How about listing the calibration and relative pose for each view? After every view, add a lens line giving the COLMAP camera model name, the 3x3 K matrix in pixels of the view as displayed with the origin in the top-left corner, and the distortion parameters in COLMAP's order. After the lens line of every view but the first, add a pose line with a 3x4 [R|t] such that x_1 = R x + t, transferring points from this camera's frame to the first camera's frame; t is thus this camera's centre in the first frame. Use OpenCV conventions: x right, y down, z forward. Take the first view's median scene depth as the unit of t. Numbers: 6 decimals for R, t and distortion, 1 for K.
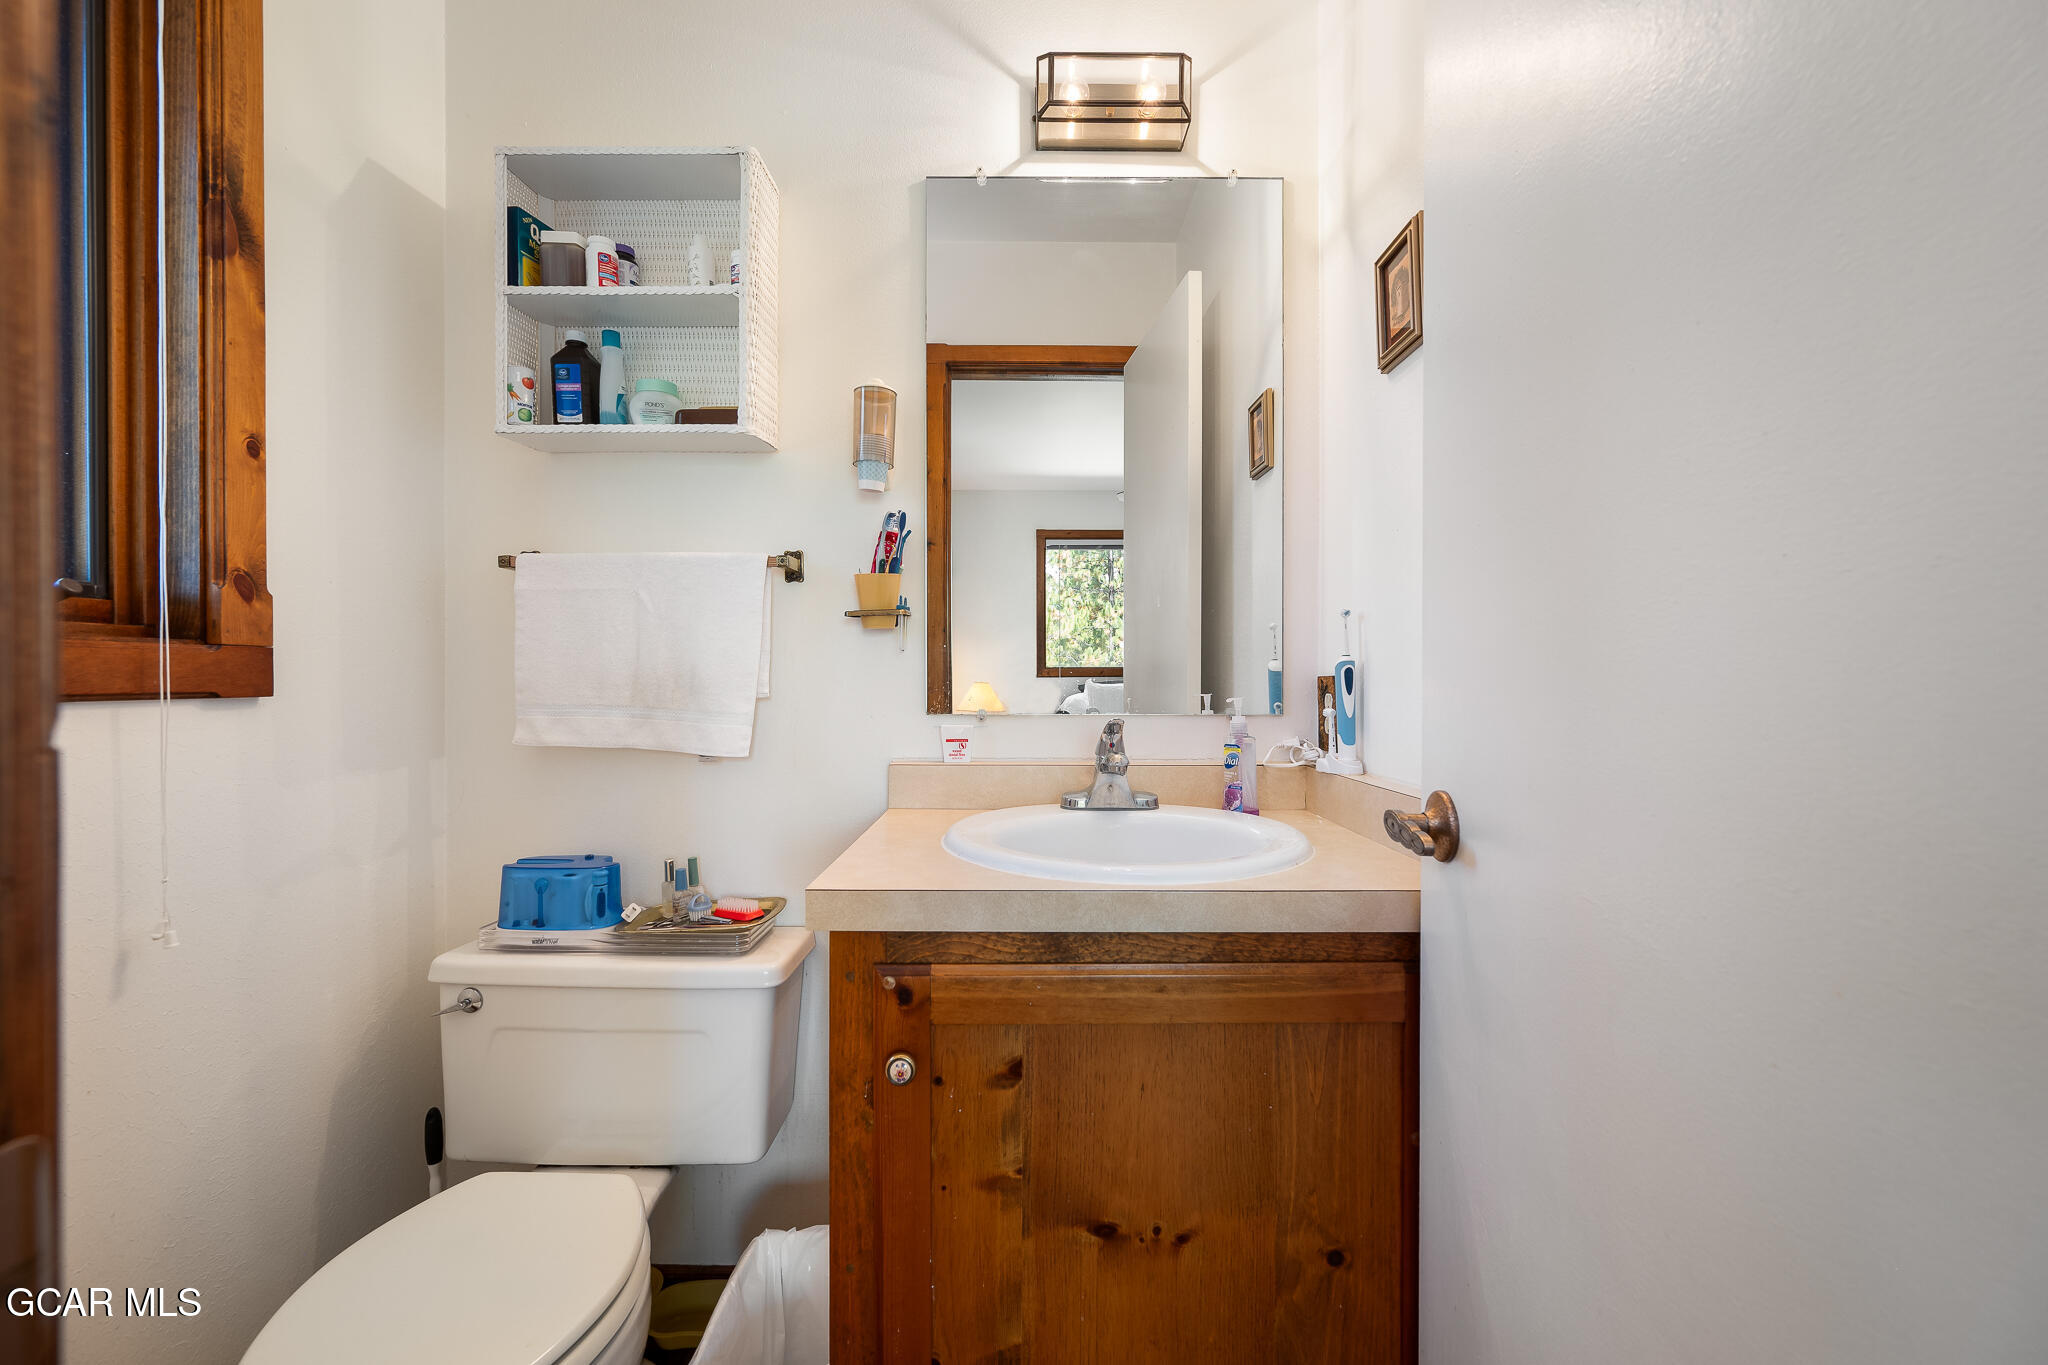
lens RADIAL K [[825.2, 0, 1032.9], [0, 825.2, 683.6], [0, 0, 1]] dist [-0.001580, -0.000046]
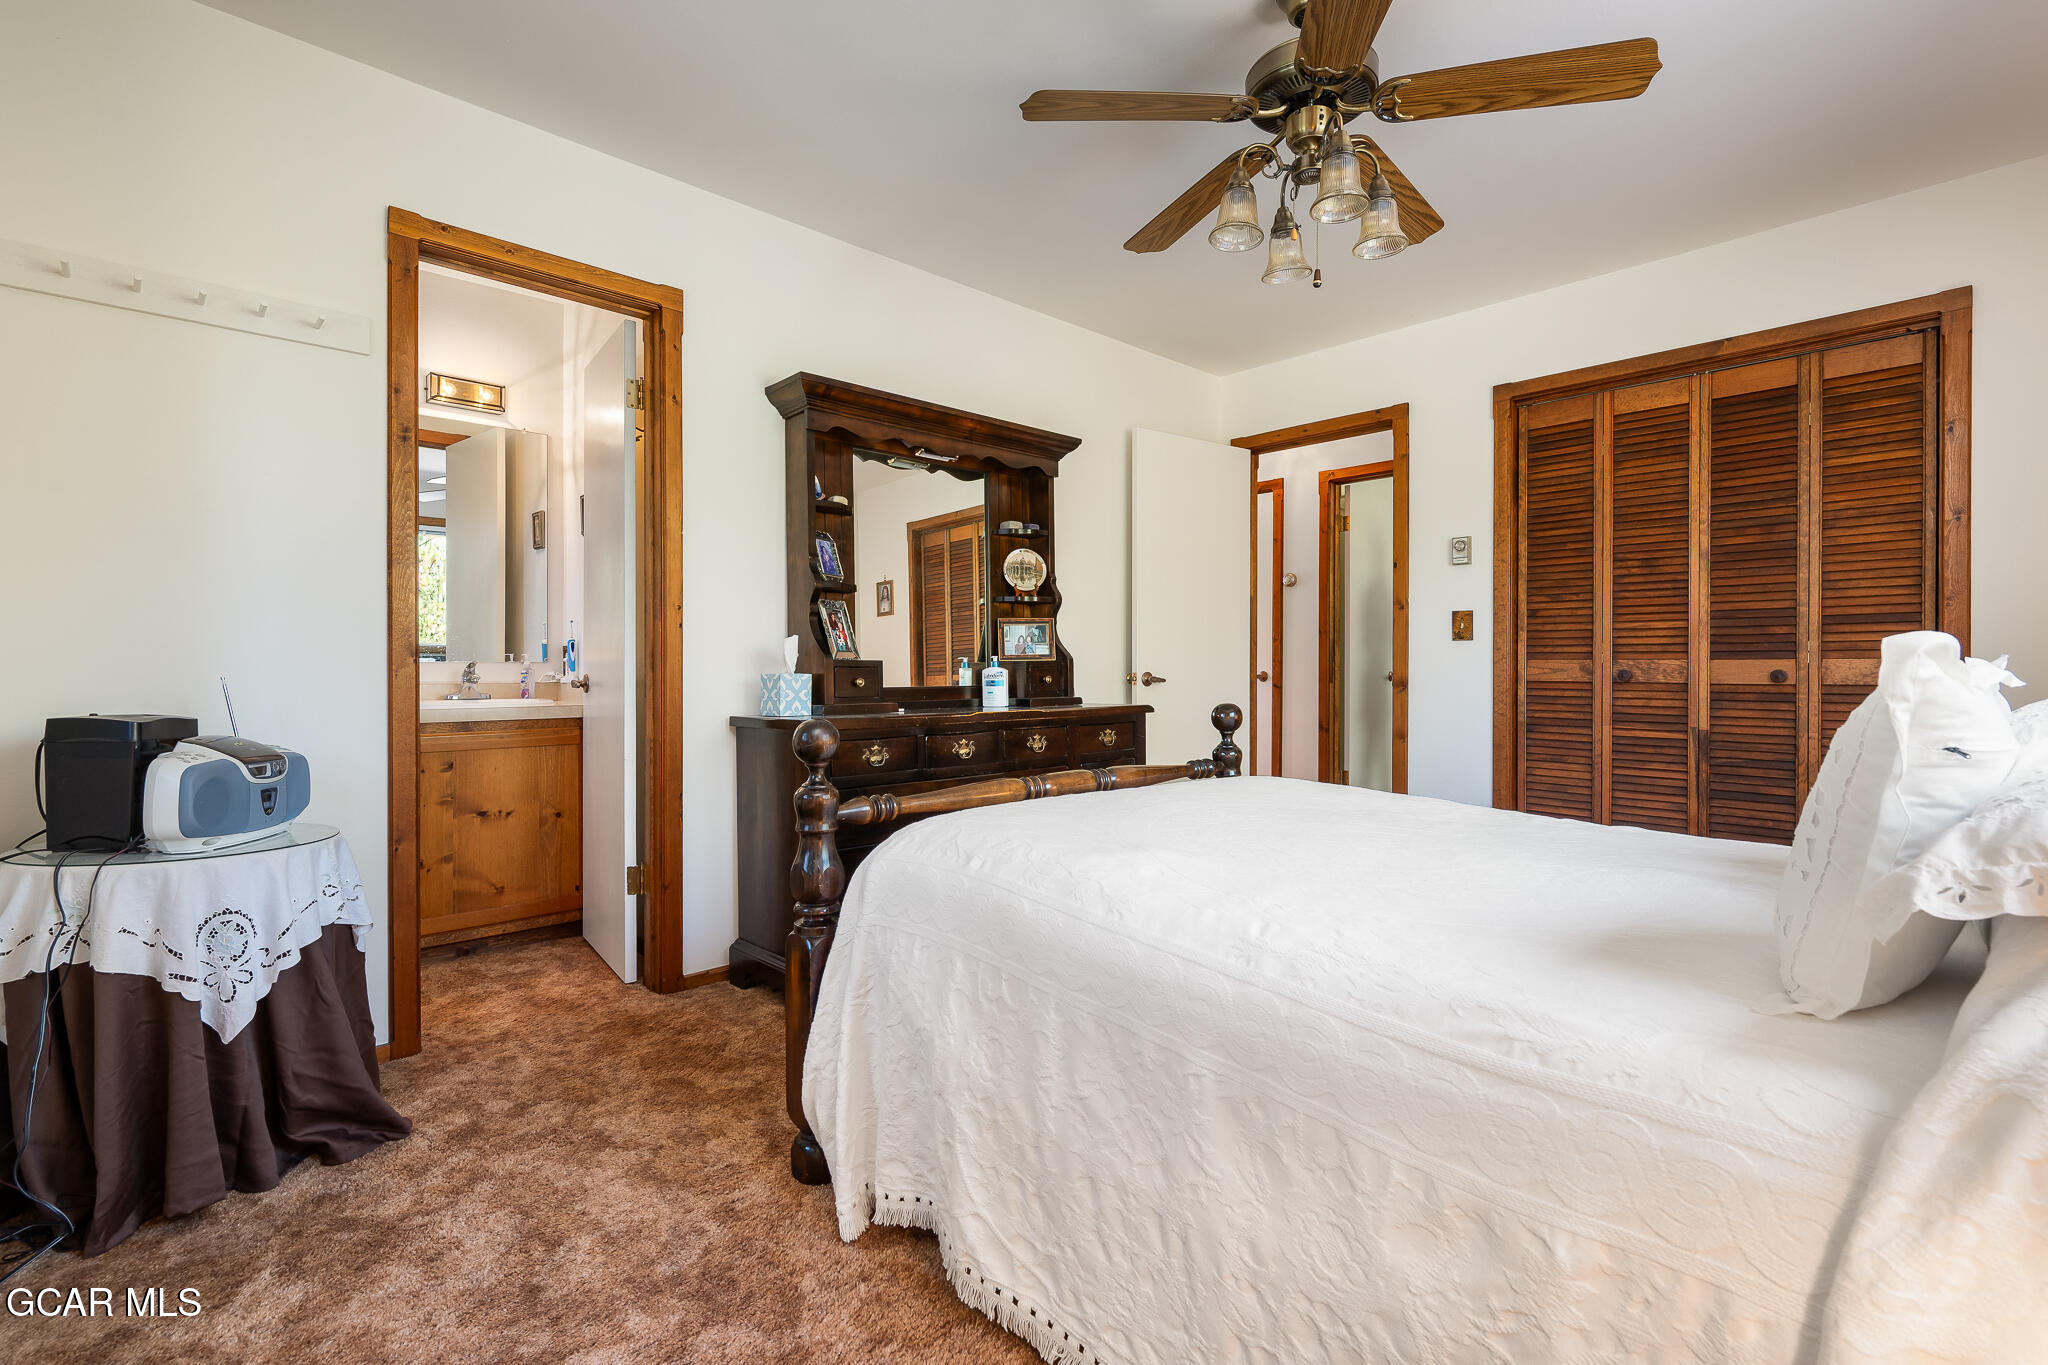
lens RADIAL K [[919.9, 0, 1017.9], [0, 919.9, 670.7], [0, 0, 1]] dist [0.003965, -0.001565]
pose [[0.739120, -0.001015, 0.673573, -0.543241], [-0.006386, 0.999943, 0.008513, 0.036901], [-0.673544, -0.010594, 0.739071, -2.113809]]
